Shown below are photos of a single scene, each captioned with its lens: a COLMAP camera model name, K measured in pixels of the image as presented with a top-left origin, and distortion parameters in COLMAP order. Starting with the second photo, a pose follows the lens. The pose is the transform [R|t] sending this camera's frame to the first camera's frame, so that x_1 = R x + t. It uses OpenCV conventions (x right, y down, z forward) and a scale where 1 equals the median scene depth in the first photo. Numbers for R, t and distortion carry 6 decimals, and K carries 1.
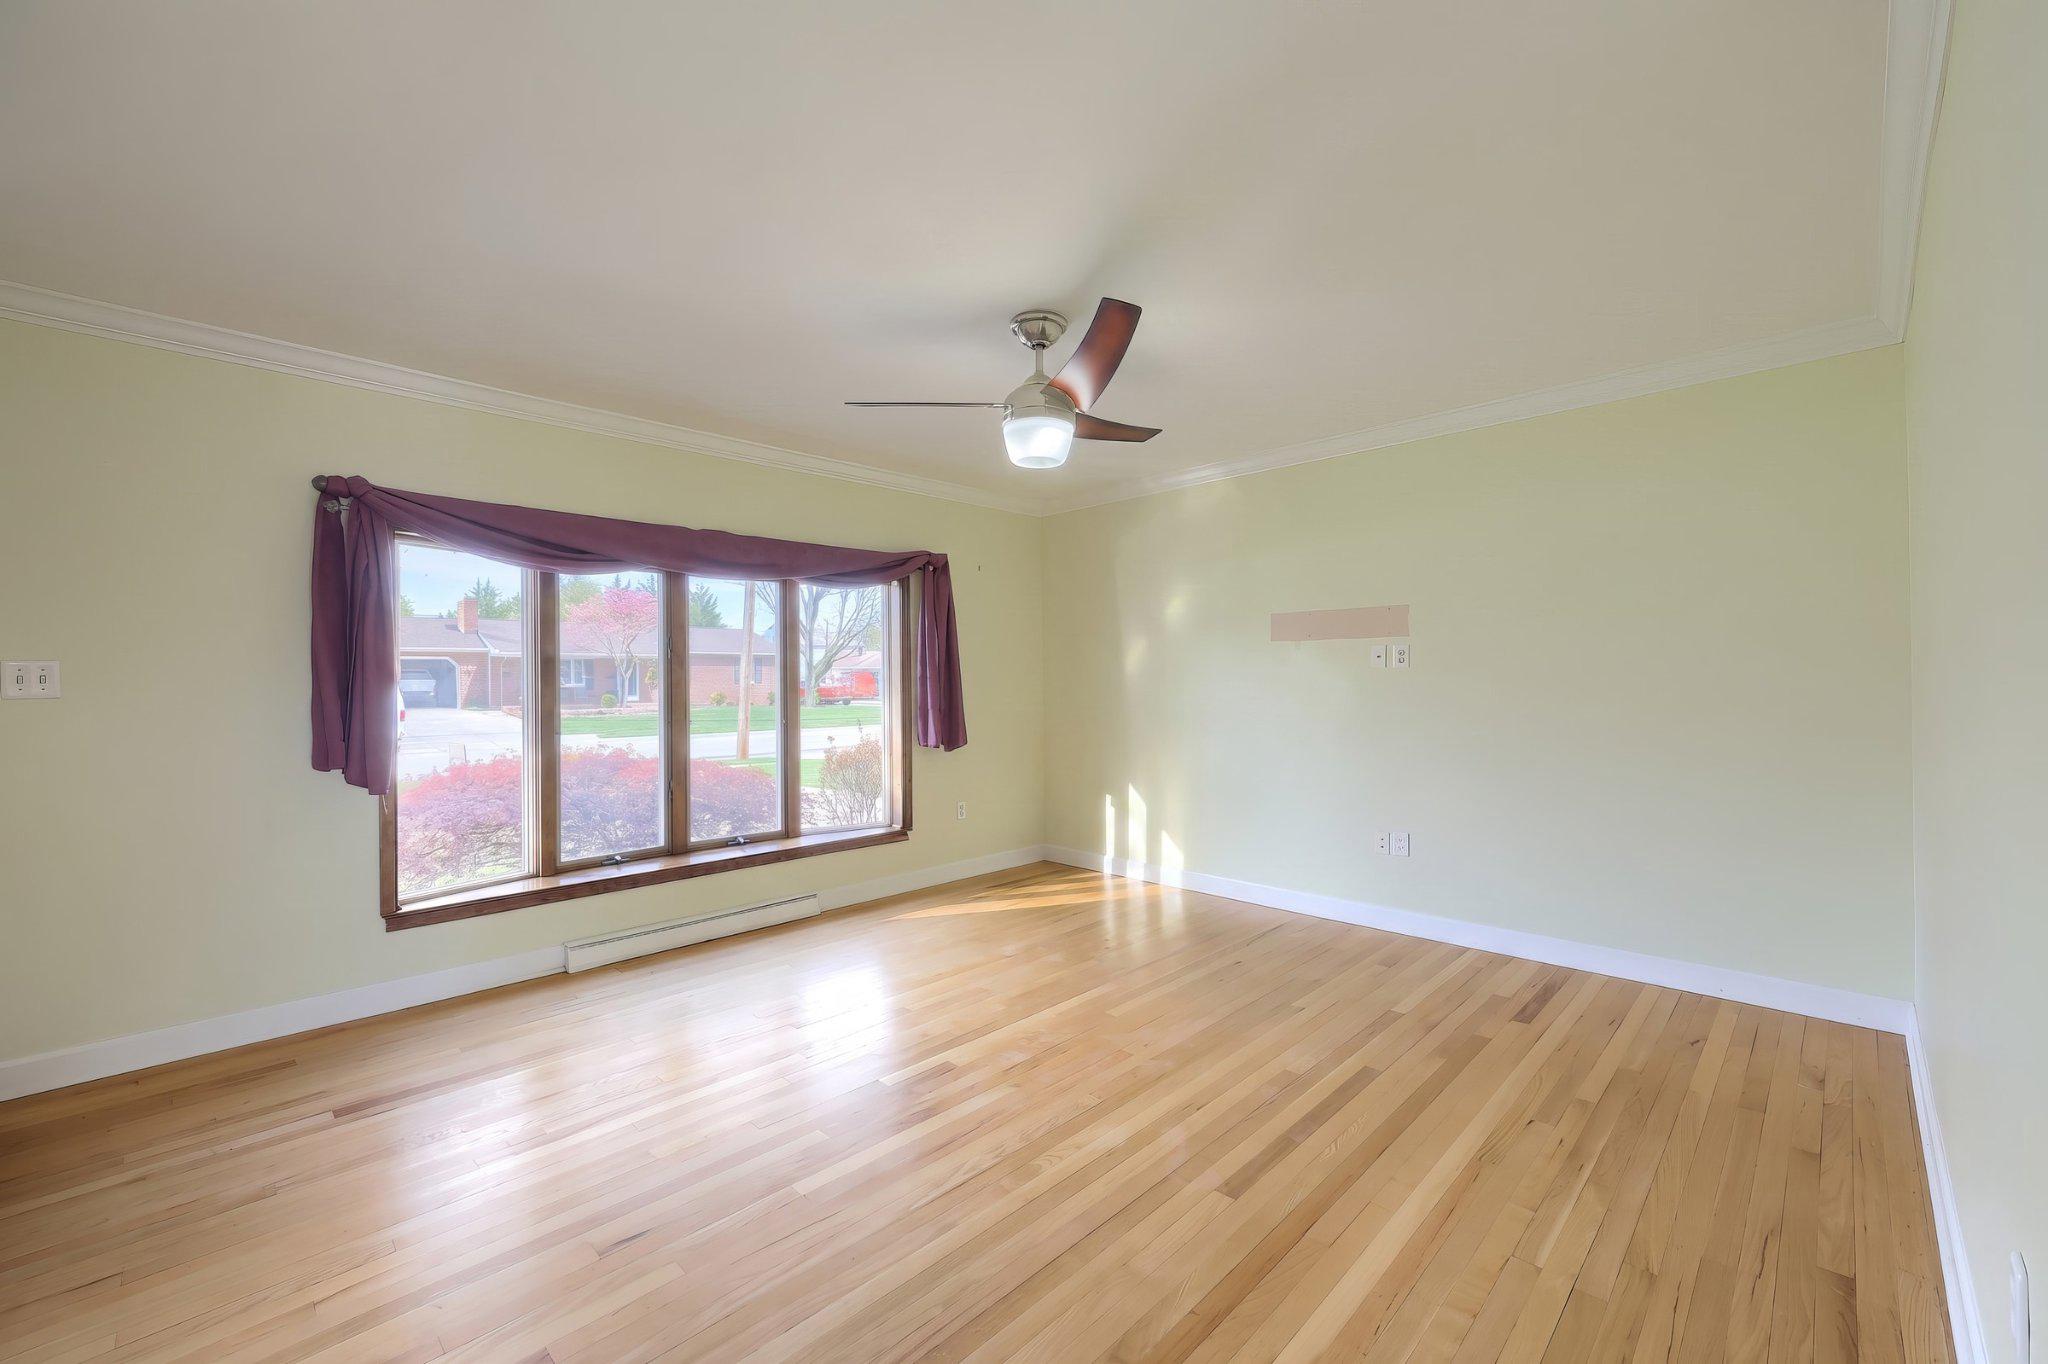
lens RADIAL K [[818.8, 0, 1008.8], [0, 818.8, 684.0], [0, 0, 1]] dist [-0.000710, -0.000052]
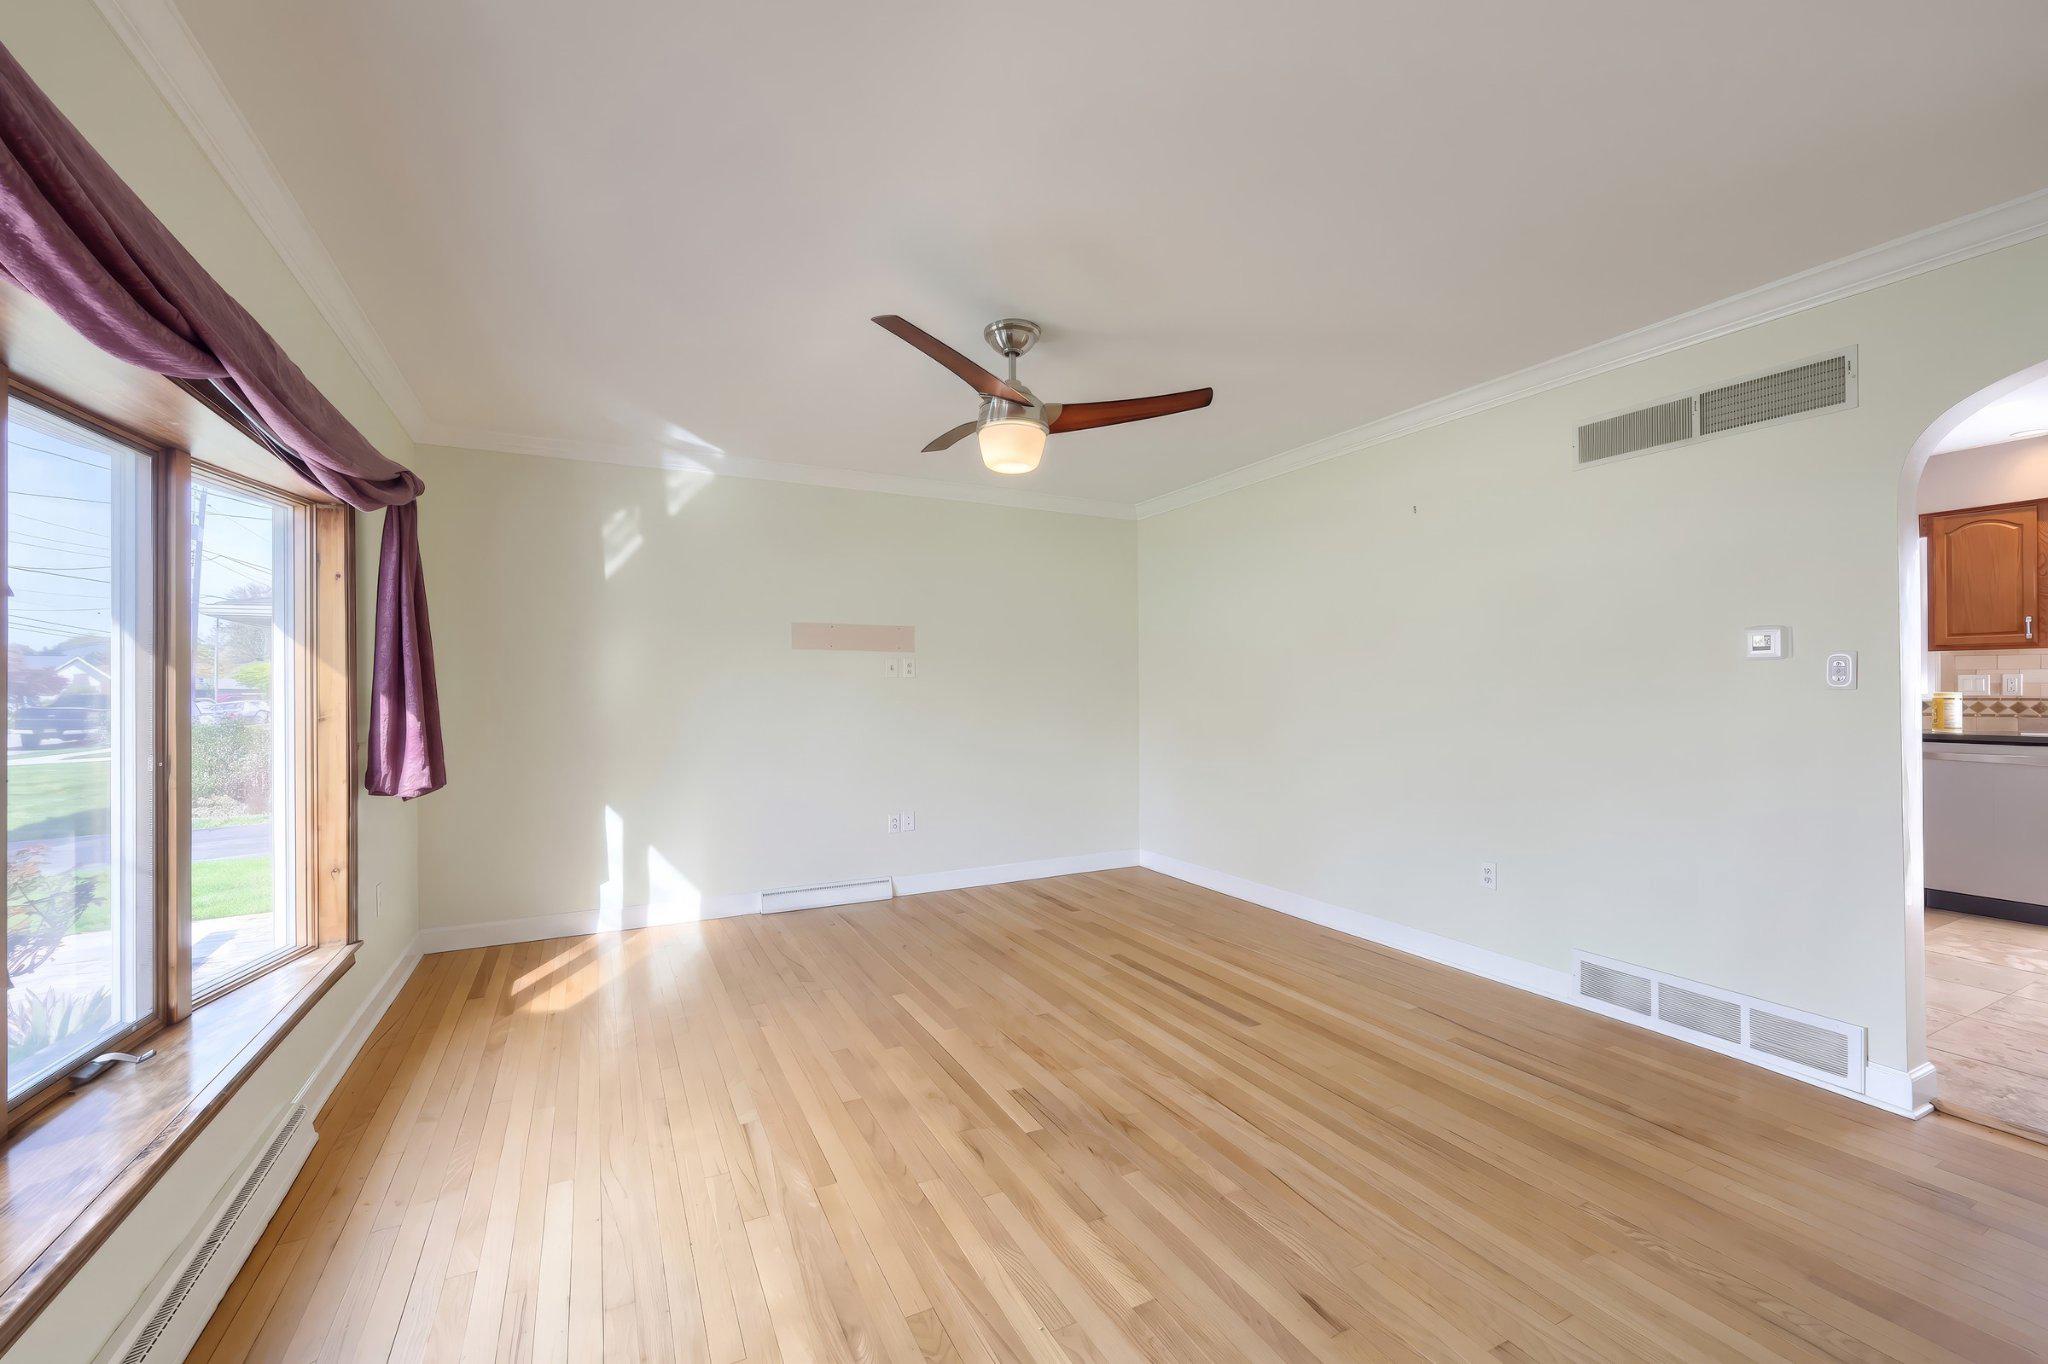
lens RADIAL K [[818.8, 0, 1015.1], [0, 818.8, 688.7], [0, 0, 1]] dist [-0.000710, -0.000052]
pose [[0.275513, 0.016699, 0.961152, -0.756024], [-0.001717, 0.999856, -0.016879, 0.019976], [-0.961296, 0.003000, 0.275502, 0.580673]]
